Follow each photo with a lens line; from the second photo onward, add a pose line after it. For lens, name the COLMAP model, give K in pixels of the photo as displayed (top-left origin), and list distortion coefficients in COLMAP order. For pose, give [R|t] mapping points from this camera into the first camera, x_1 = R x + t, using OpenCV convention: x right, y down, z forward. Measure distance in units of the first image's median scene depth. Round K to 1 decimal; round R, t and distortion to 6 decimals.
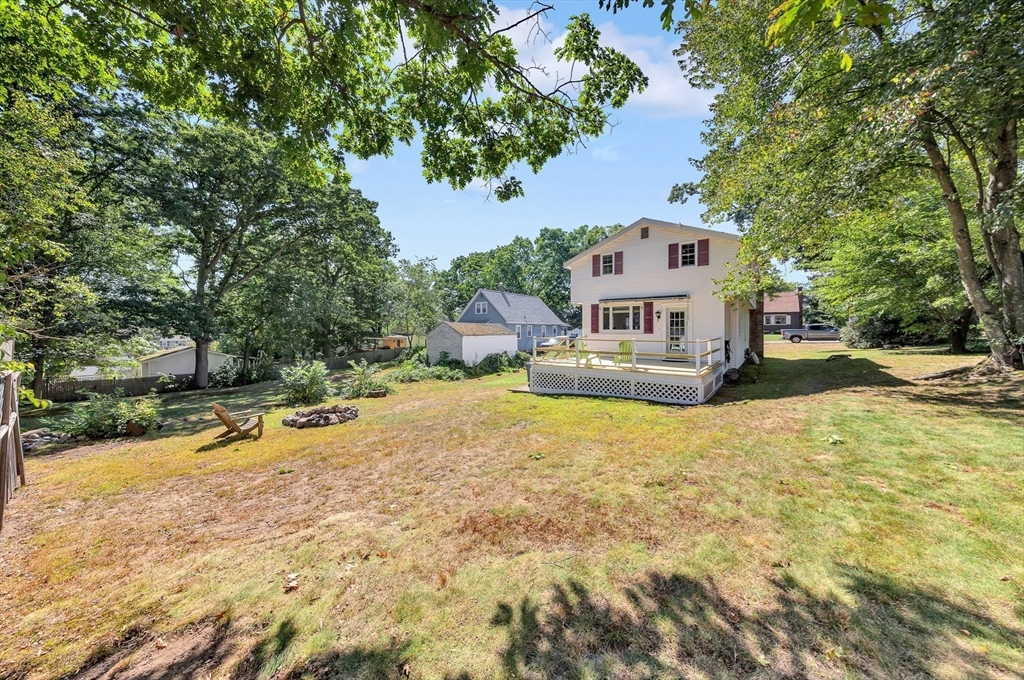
lens RADIAL K [[322.0, 0, 516.0], [0, 322.0, 332.7], [0, 0, 1]] dist [0.000725, 0.000030]
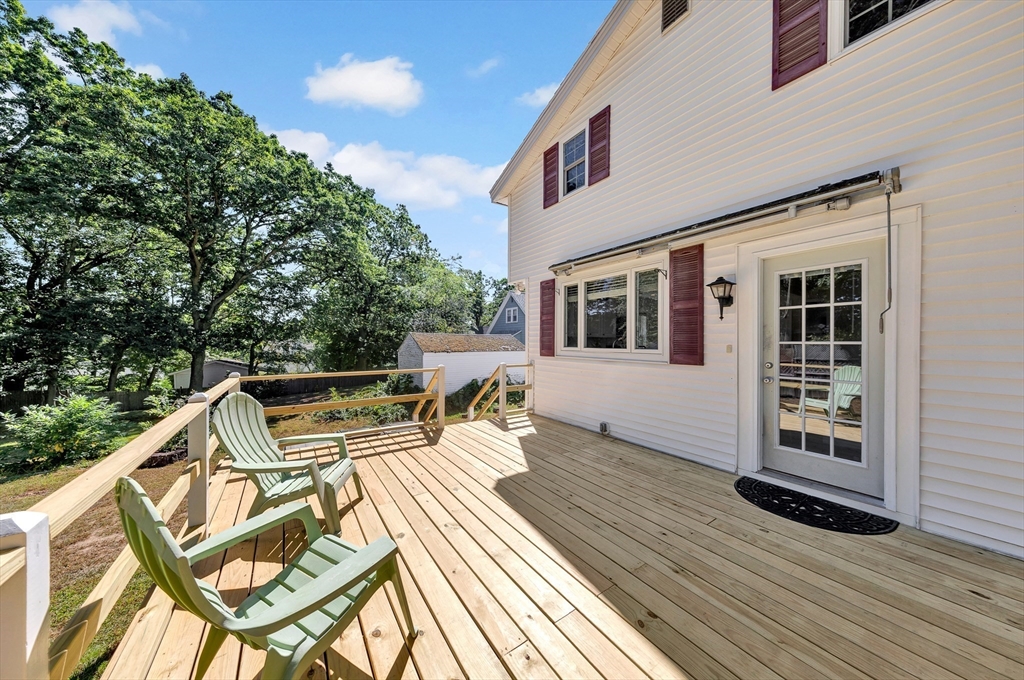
lens RADIAL K [[322.0, 0, 508.2], [0, 322.0, 343.9], [0, 0, 1]] dist [0.000725, 0.000030]
pose [[0.955844, 0.004161, -0.293846, 0.331018], [-0.004725, 0.999988, -0.001208, -0.013473], [0.293837, 0.002543, 0.955852, 0.663277]]
